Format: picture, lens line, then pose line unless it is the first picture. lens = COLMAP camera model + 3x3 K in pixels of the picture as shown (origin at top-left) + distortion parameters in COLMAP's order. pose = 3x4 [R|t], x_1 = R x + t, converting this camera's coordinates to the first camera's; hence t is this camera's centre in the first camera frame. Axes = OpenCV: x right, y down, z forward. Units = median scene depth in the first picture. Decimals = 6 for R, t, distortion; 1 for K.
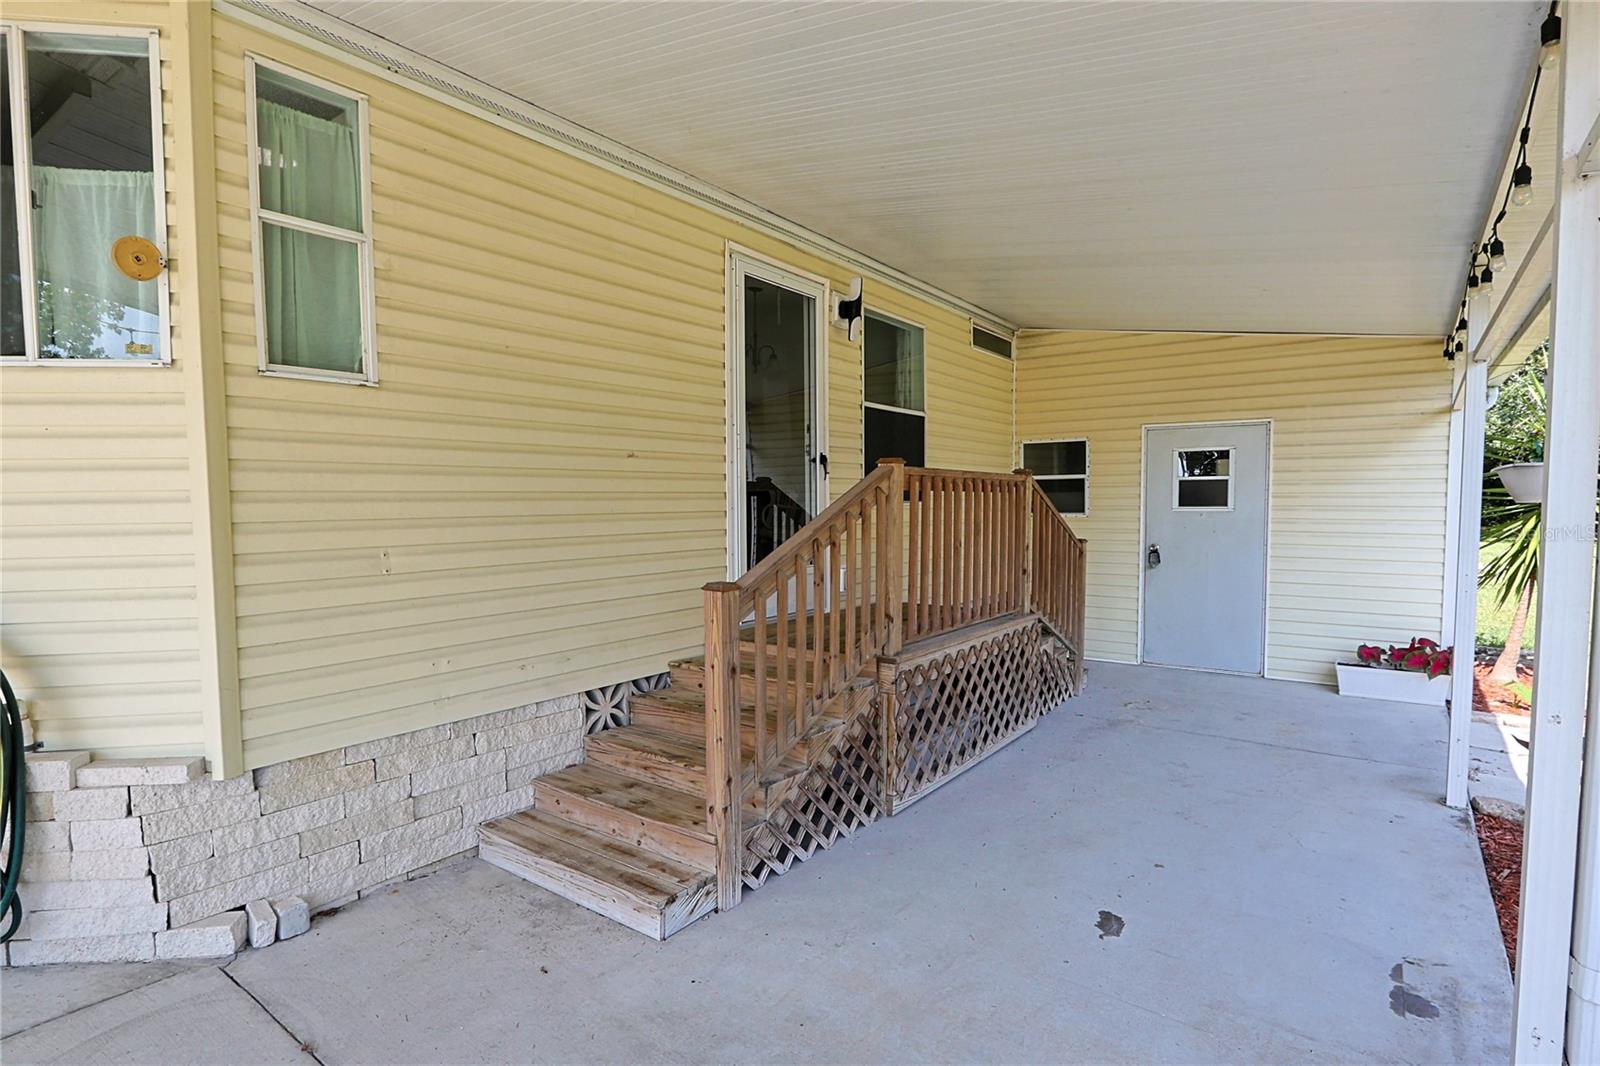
lens RADIAL K [[810.9, 0, 800.9], [0, 810.9, 545.6], [0, 0, 1]] dist [-0.025822, 0.004628]
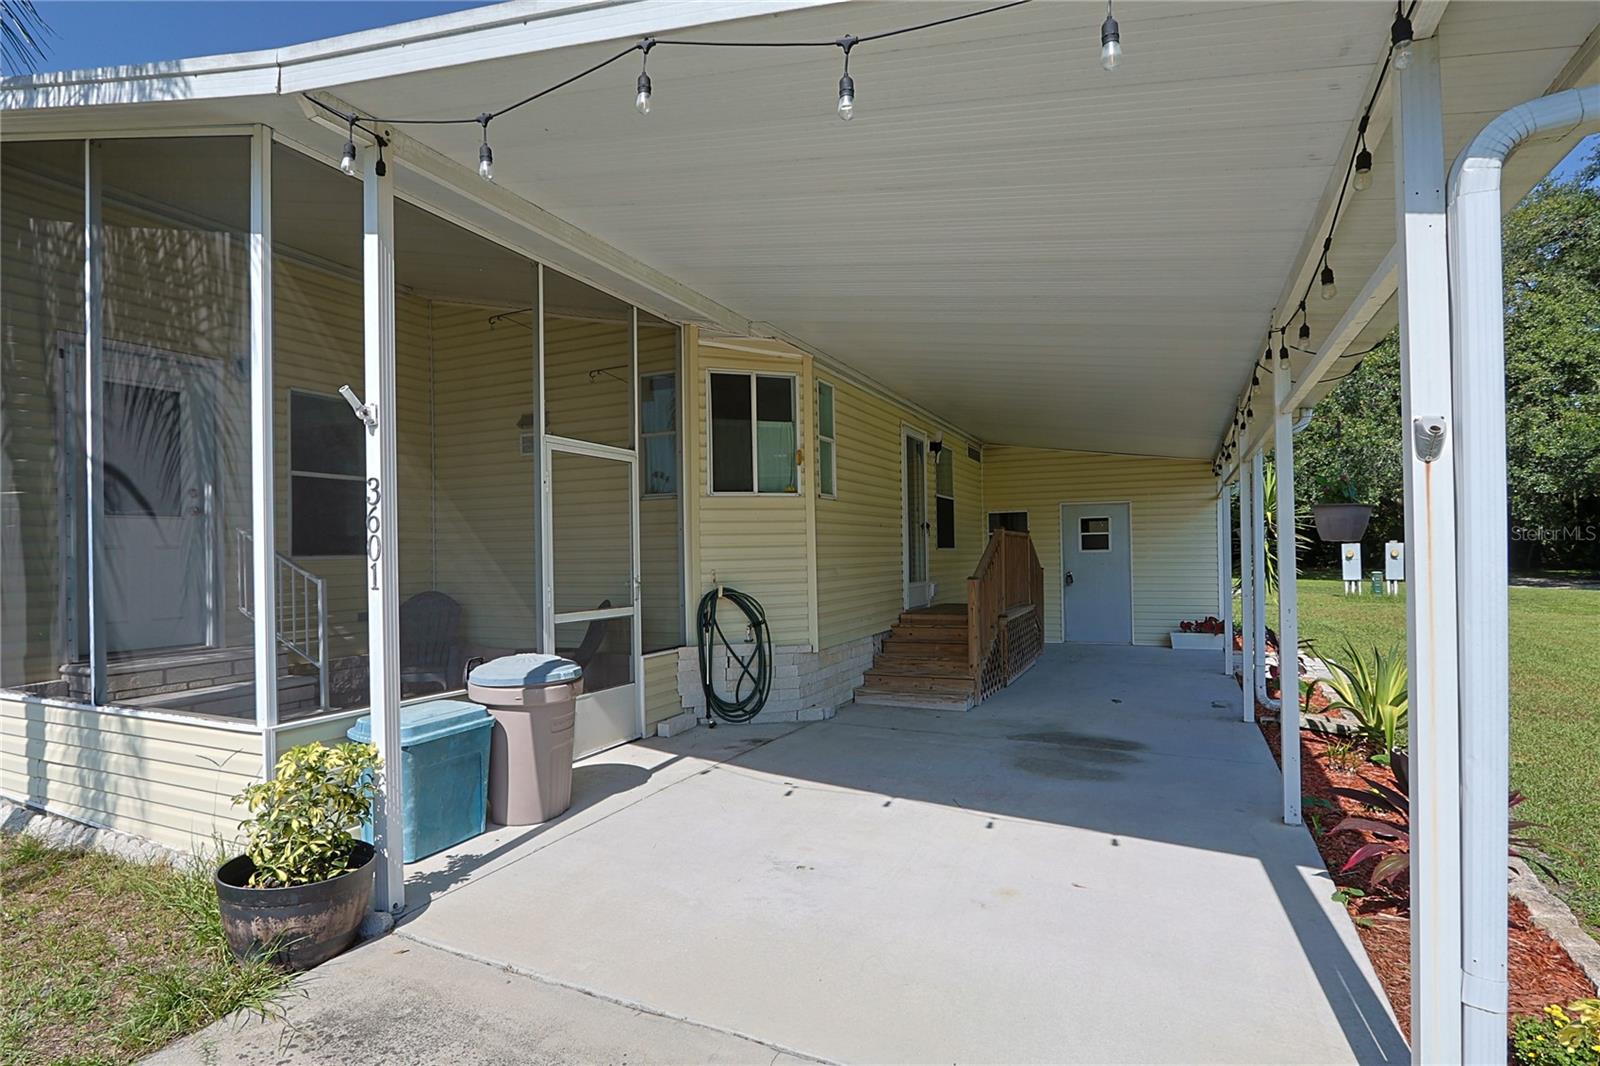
lens RADIAL K [[810.9, 0, 800.9], [0, 810.9, 545.6], [0, 0, 1]] dist [-0.025822, 0.004628]
pose [[0.979310, -0.008102, 0.202206, -0.955716], [0.021724, 0.997633, -0.065241, 0.085486], [-0.201199, 0.068284, 0.977168, -1.171113]]
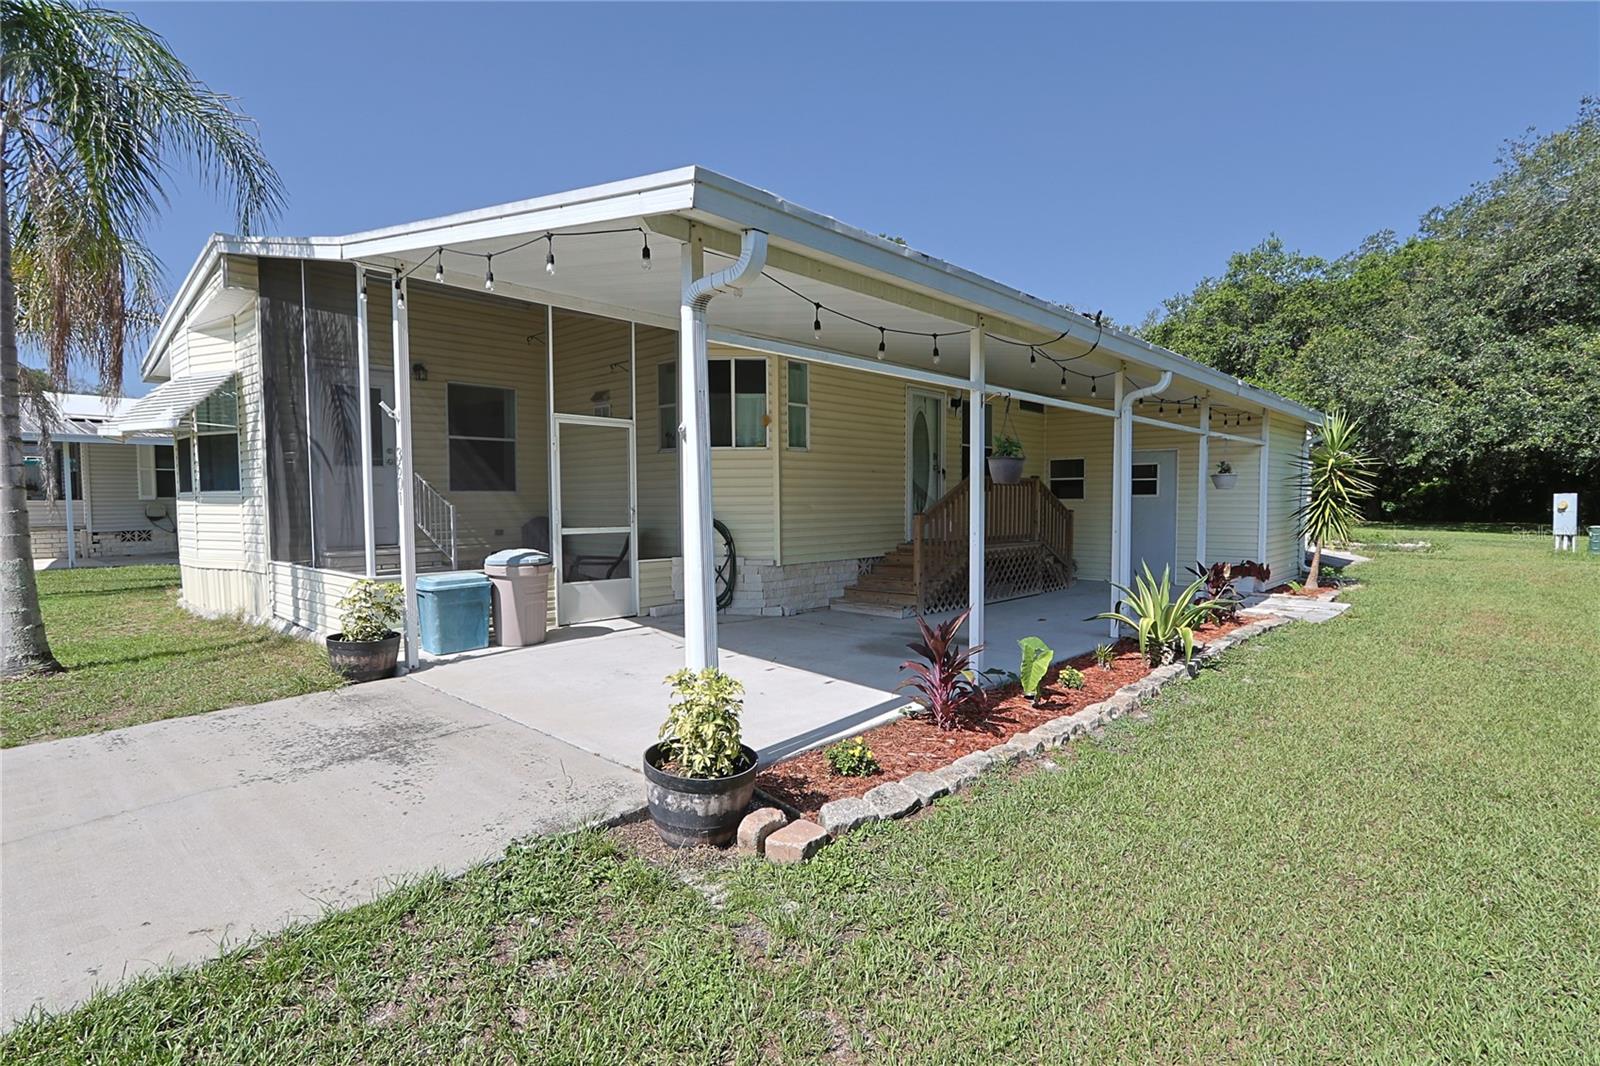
lens RADIAL K [[810.9, 0, 800.9], [0, 810.9, 545.6], [0, 0, 1]] dist [-0.025822, 0.004628]
pose [[0.994480, 0.008863, -0.104548, -0.188440], [-0.008700, 0.999960, 0.002007, 0.142598], [0.104561, -0.001086, 0.994518, -1.850762]]
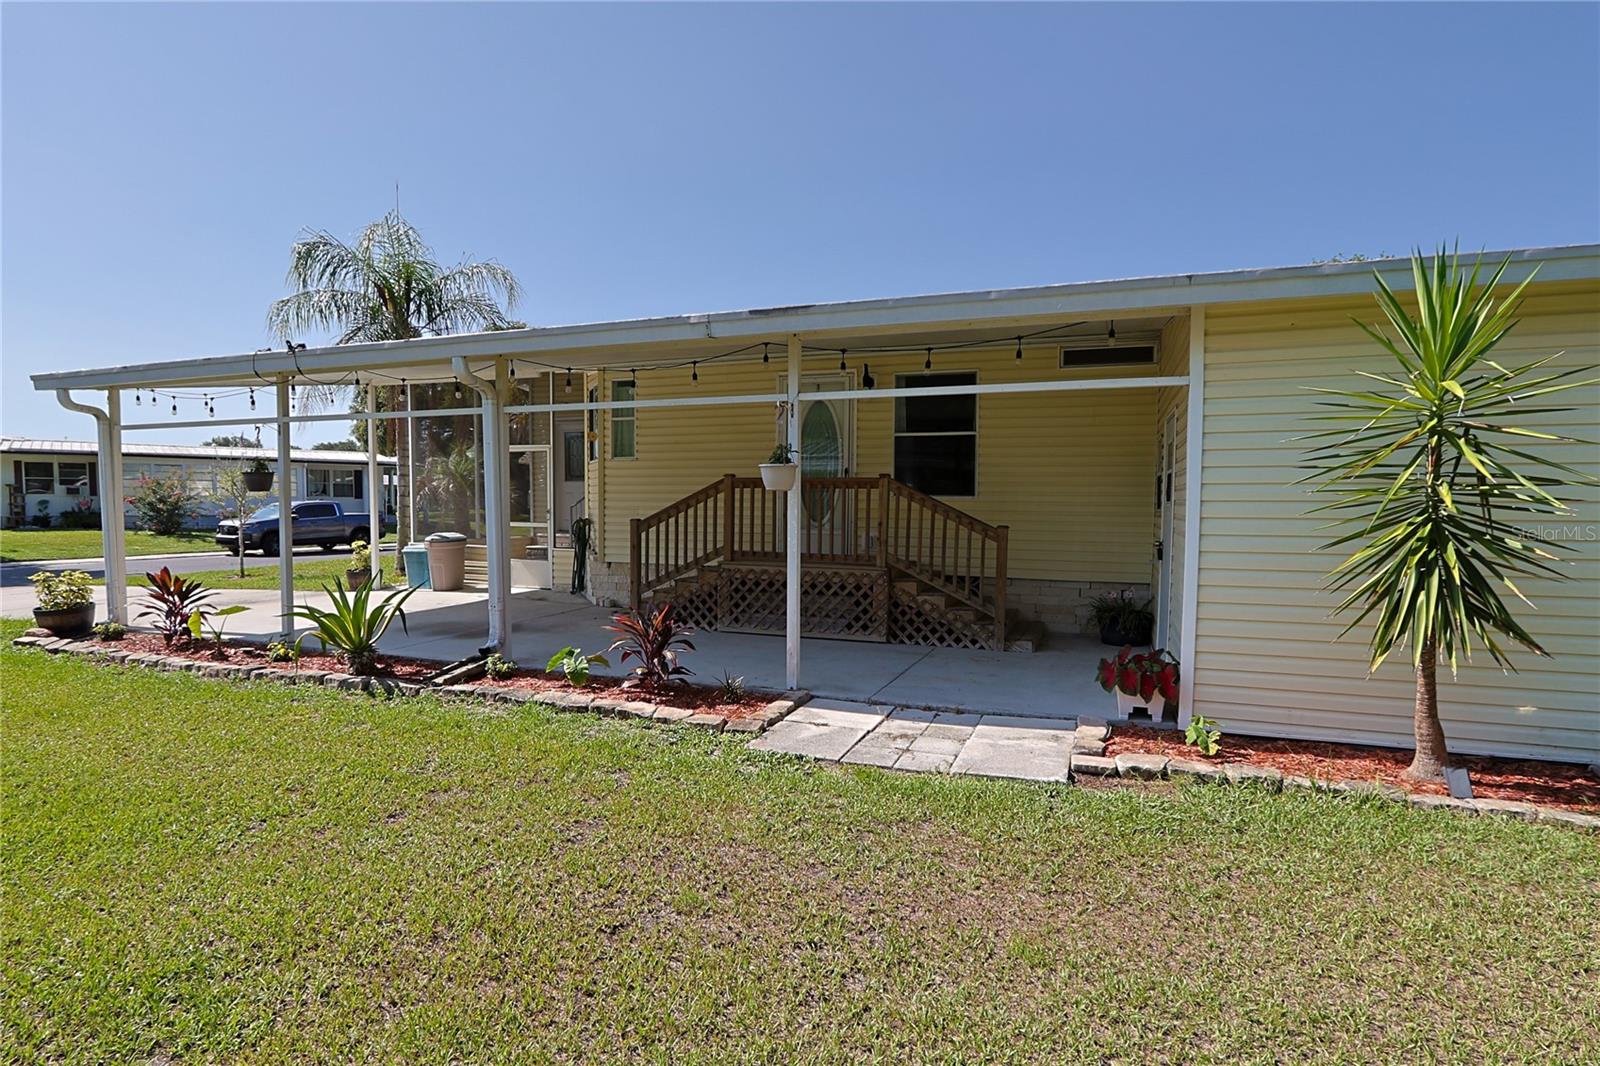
lens RADIAL K [[820.6, 0, 799.8], [0, 820.6, 539.8], [0, 0, 1]] dist [-0.015998, 0.001032]
pose [[0.262553, 0.047014, -0.963771, 2.565344], [-0.063834, 0.997471, 0.031268, -0.009913], [0.962804, 0.053312, 0.264890, 0.642599]]
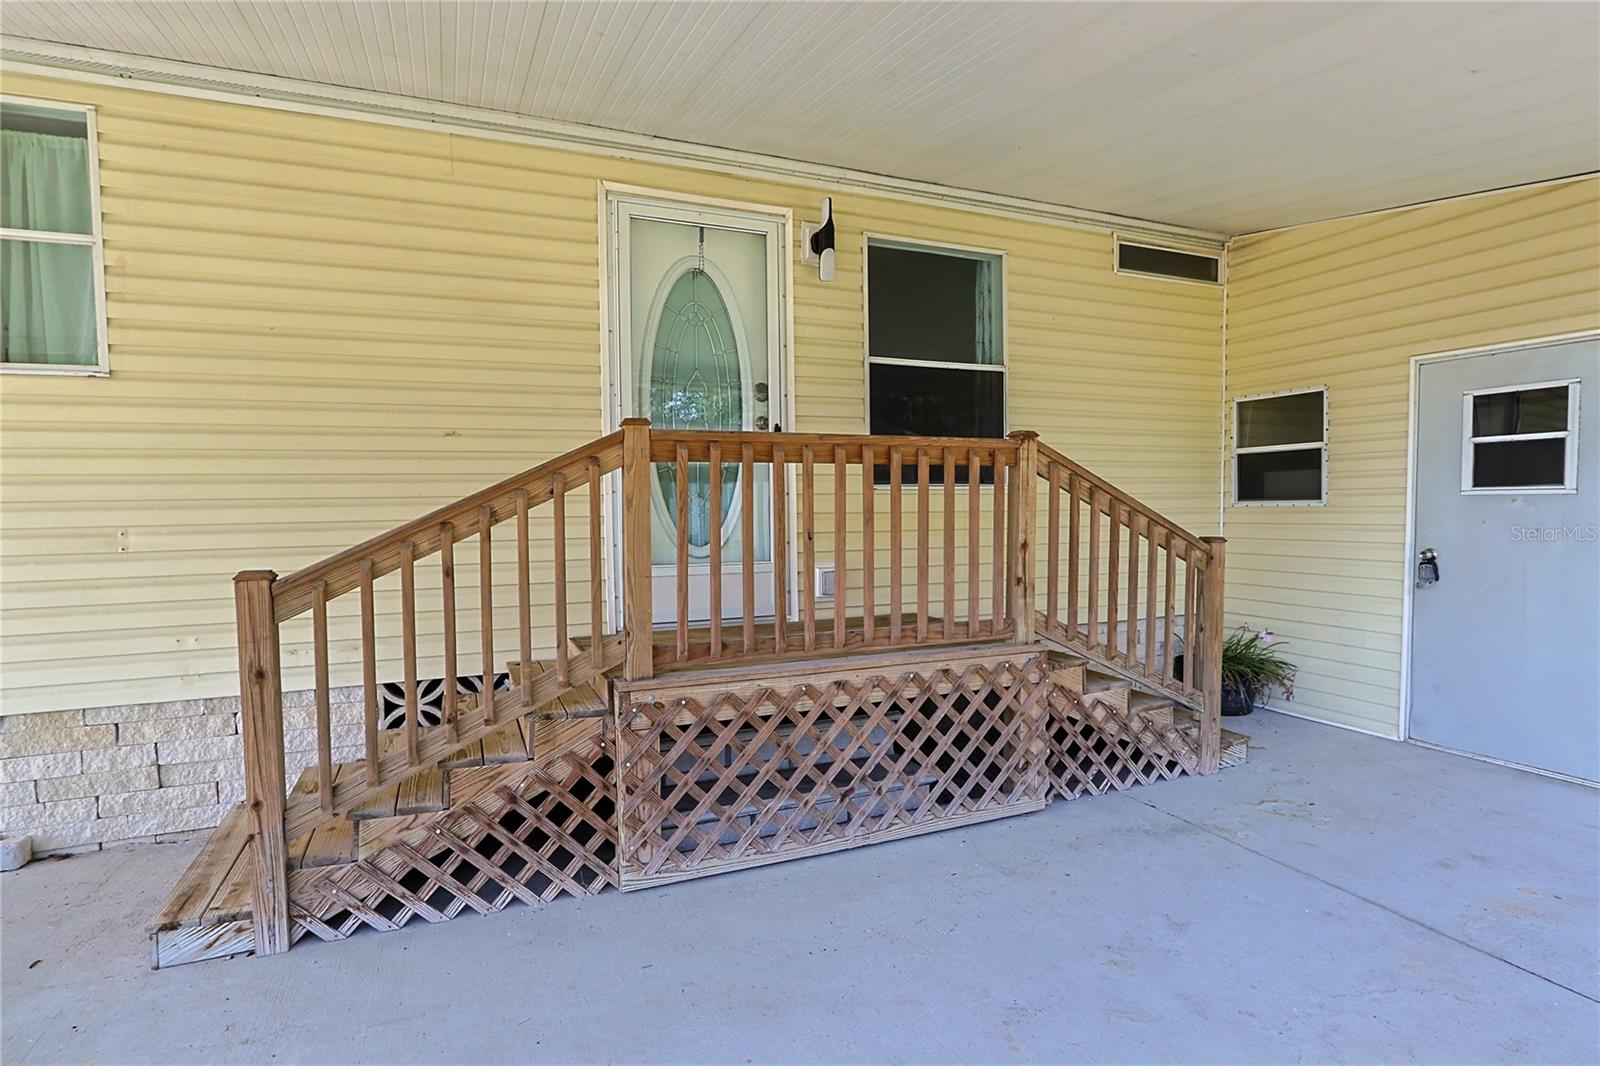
lens RADIAL K [[810.9, 0, 800.9], [0, 810.9, 545.6], [0, 0, 1]] dist [-0.025822, 0.004628]
pose [[0.860403, 0.019907, -0.509225, 0.680015], [-0.019658, 0.999790, 0.005870, 0.002553], [0.509234, 0.004960, 0.860614, 0.468998]]
